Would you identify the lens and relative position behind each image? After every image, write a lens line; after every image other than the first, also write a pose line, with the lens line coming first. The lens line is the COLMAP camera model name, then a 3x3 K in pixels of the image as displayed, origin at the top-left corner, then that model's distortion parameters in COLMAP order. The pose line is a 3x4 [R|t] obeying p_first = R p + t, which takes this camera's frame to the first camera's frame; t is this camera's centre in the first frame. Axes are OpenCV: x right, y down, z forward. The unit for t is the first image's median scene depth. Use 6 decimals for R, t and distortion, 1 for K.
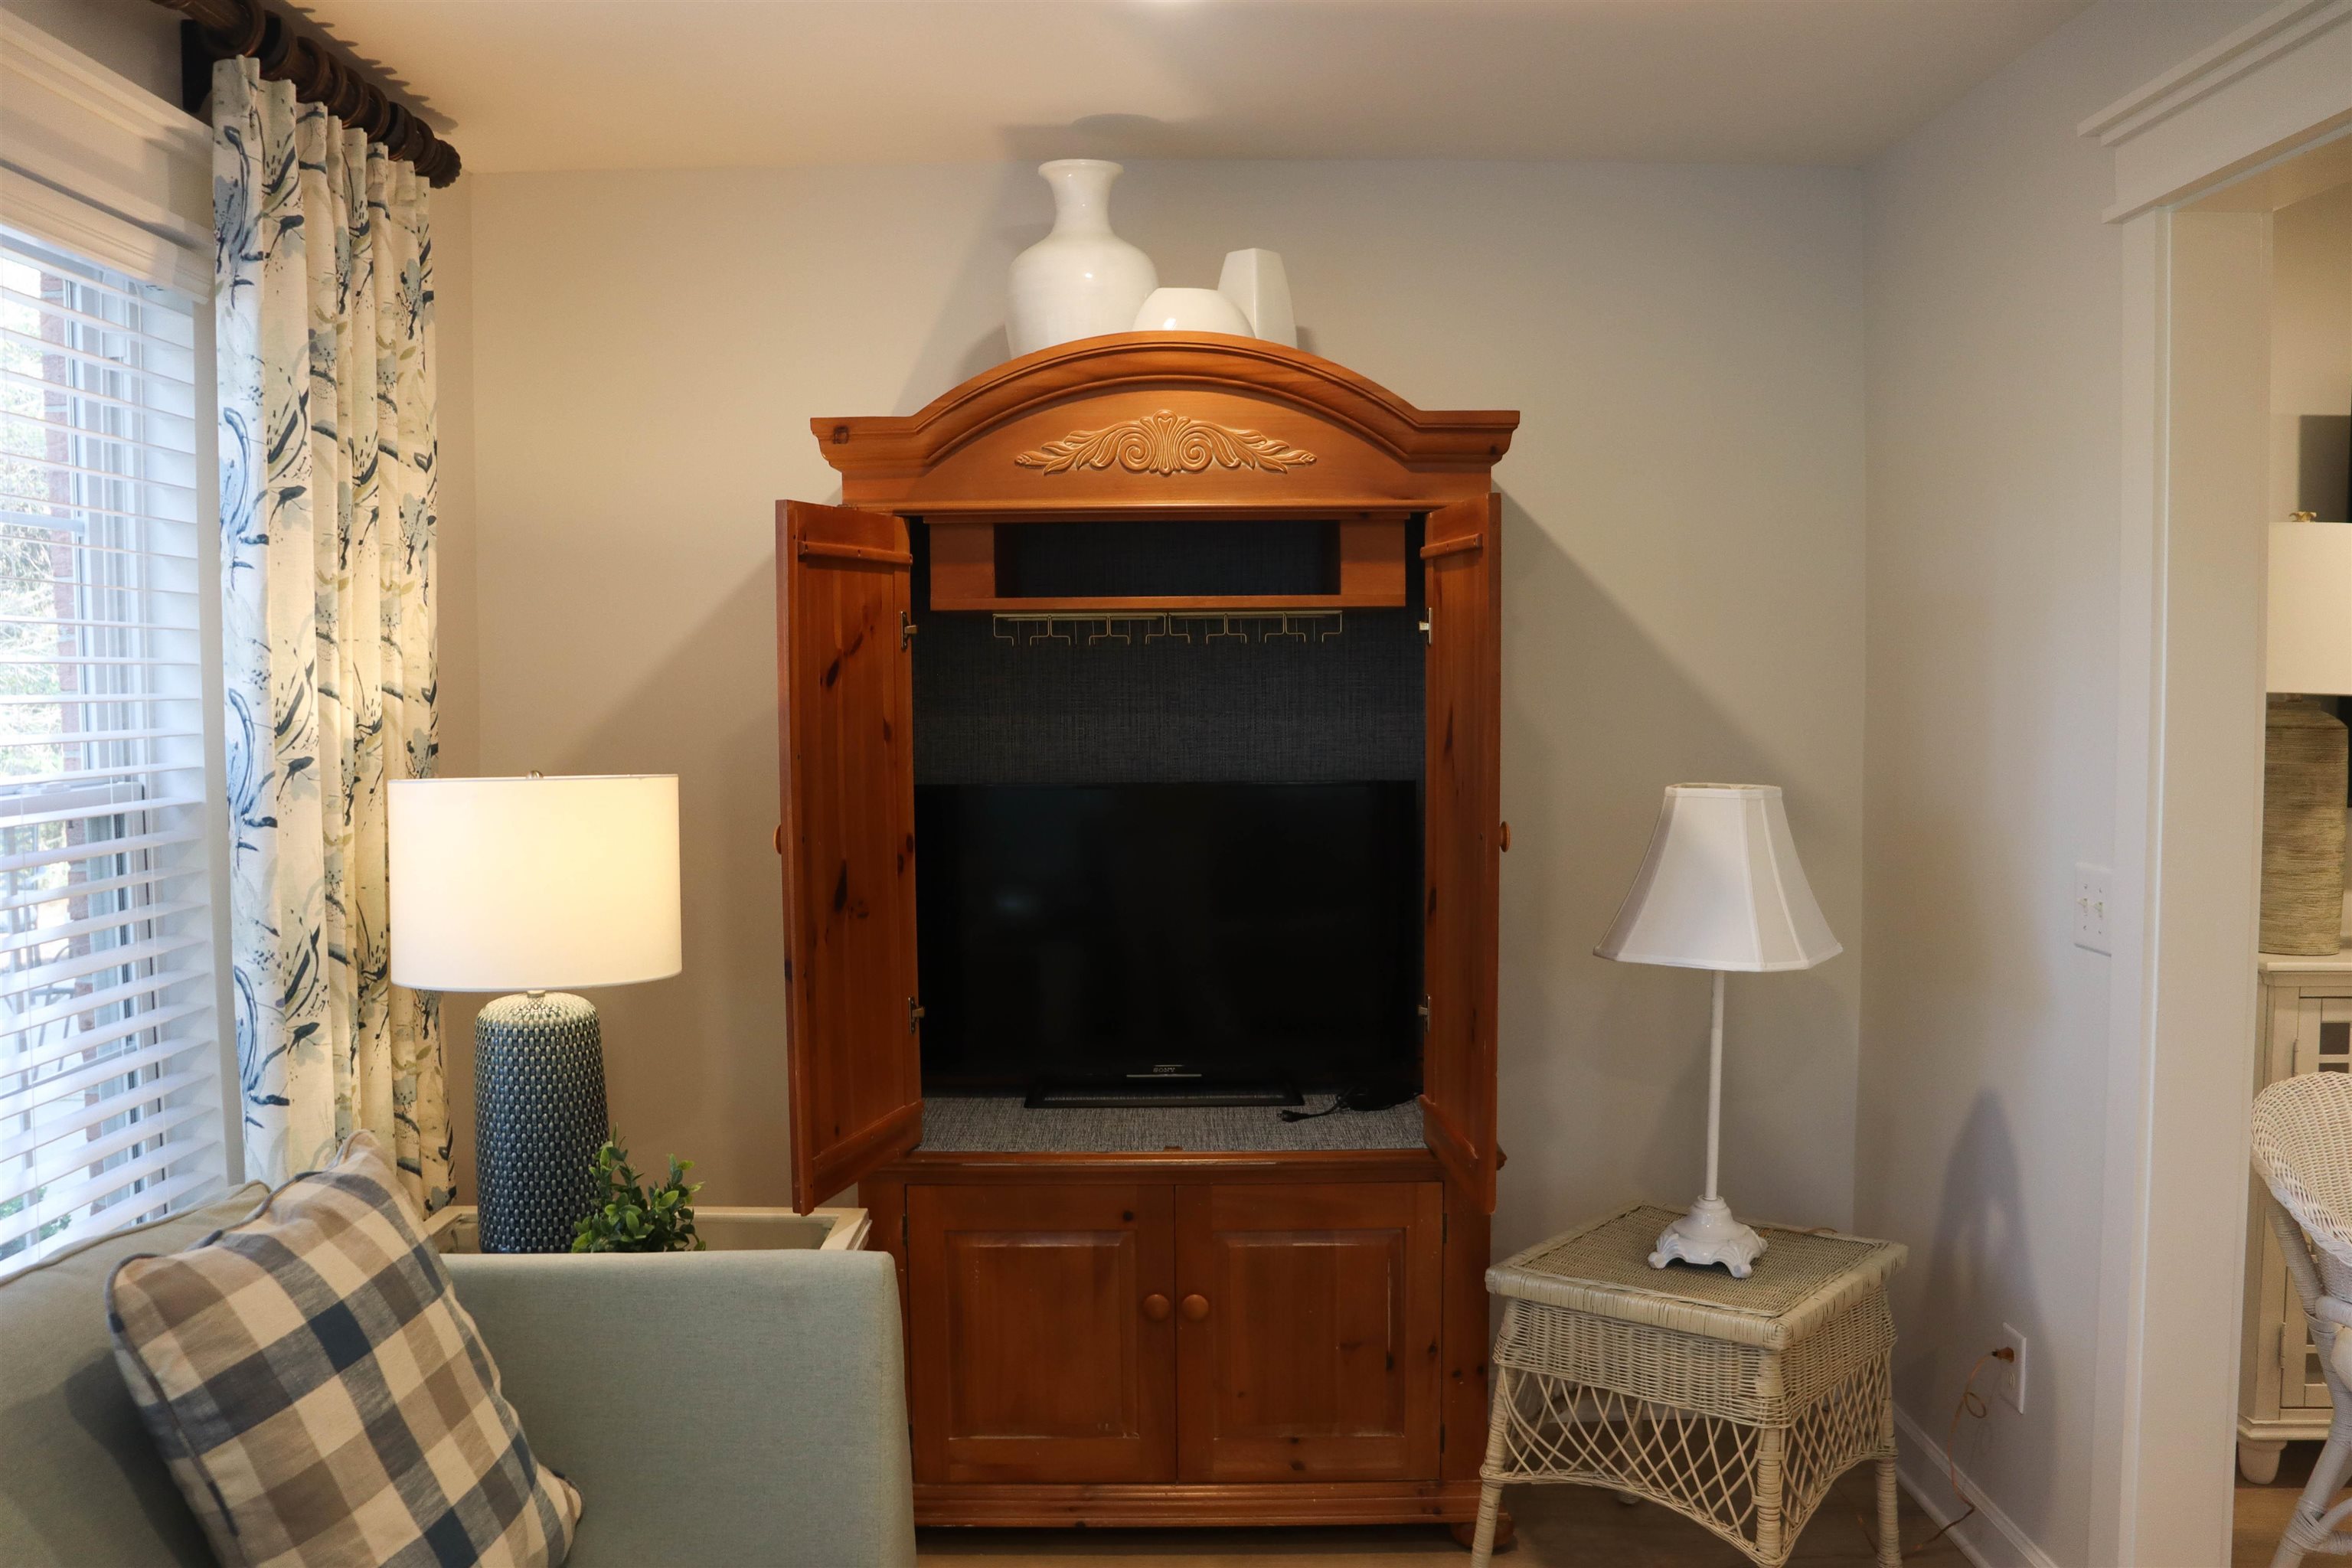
lens RADIAL K [[2000.3, 0, 1176.5], [0, 2000.3, 794.9], [0, 0, 1]] dist [-0.177400, 0.163789]
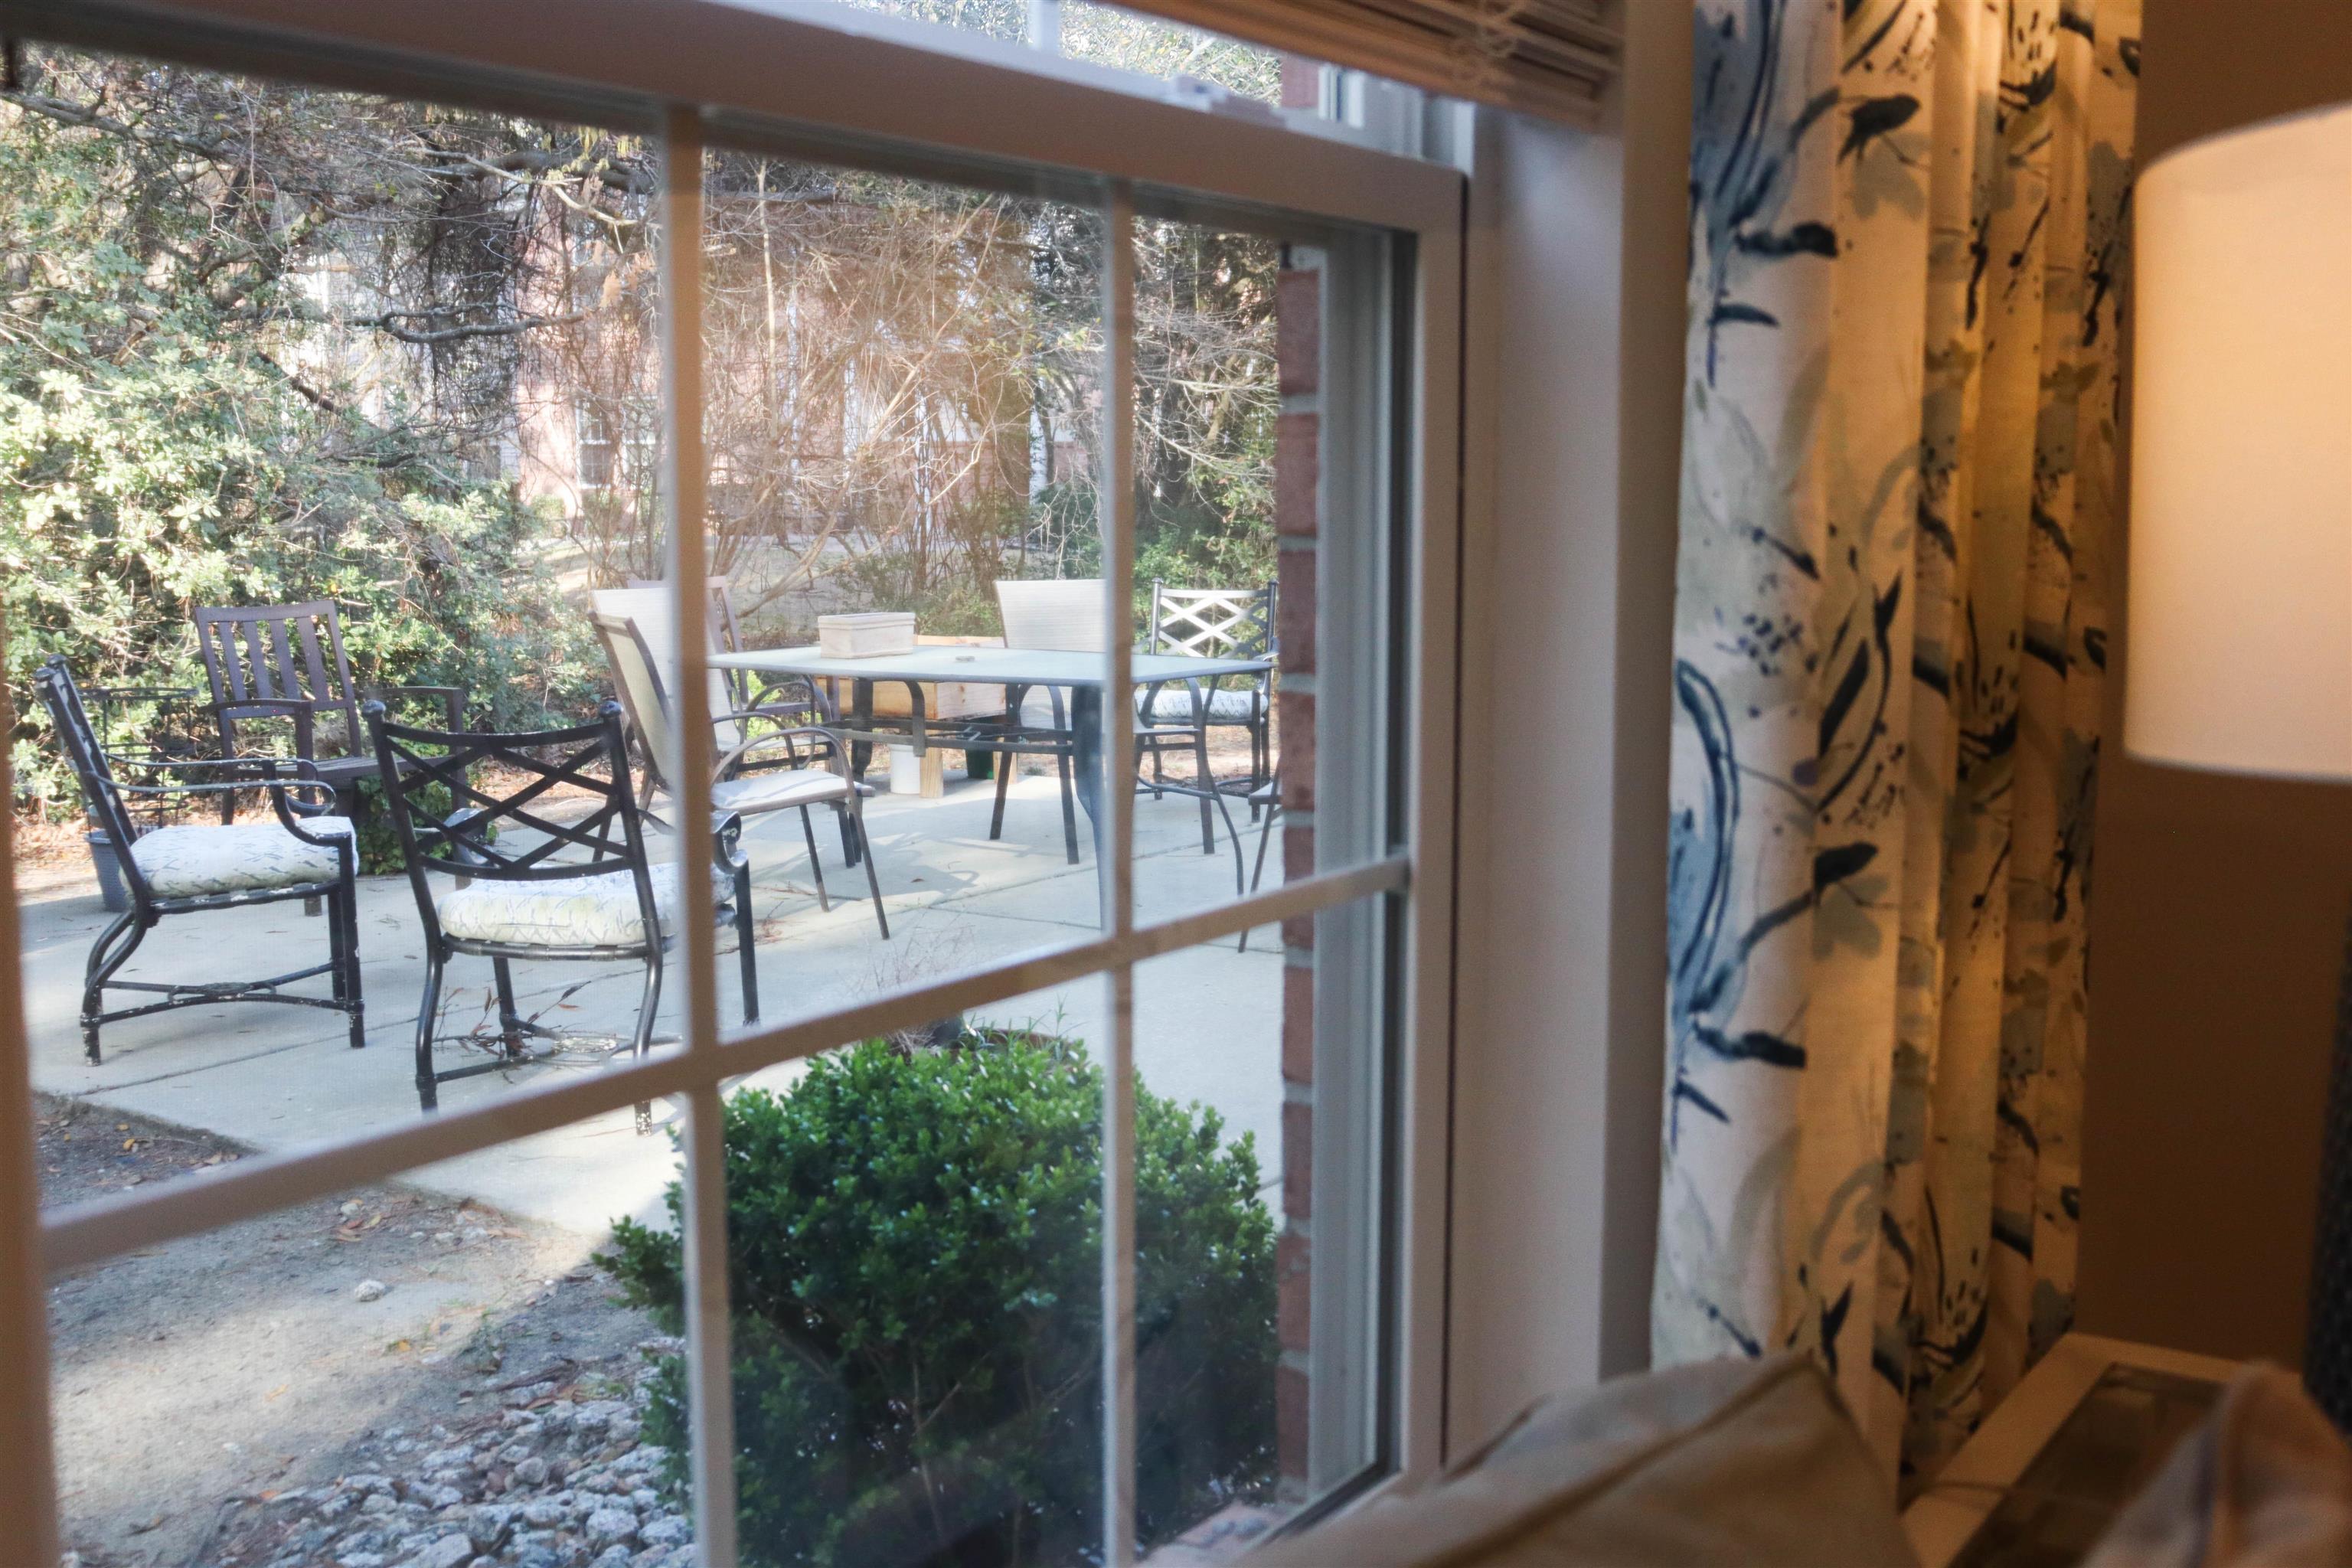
lens RADIAL K [[2561.1, 0, 1175.3], [0, 2561.1, 784.6], [0, 0, 1]] dist [0.002239, 0.003423]
pose [[0.837343, 0.078080, -0.541073, -0.296388], [-0.046620, 0.996341, 0.071631, 0.078765], [0.544686, -0.034755, 0.837919, 0.531963]]
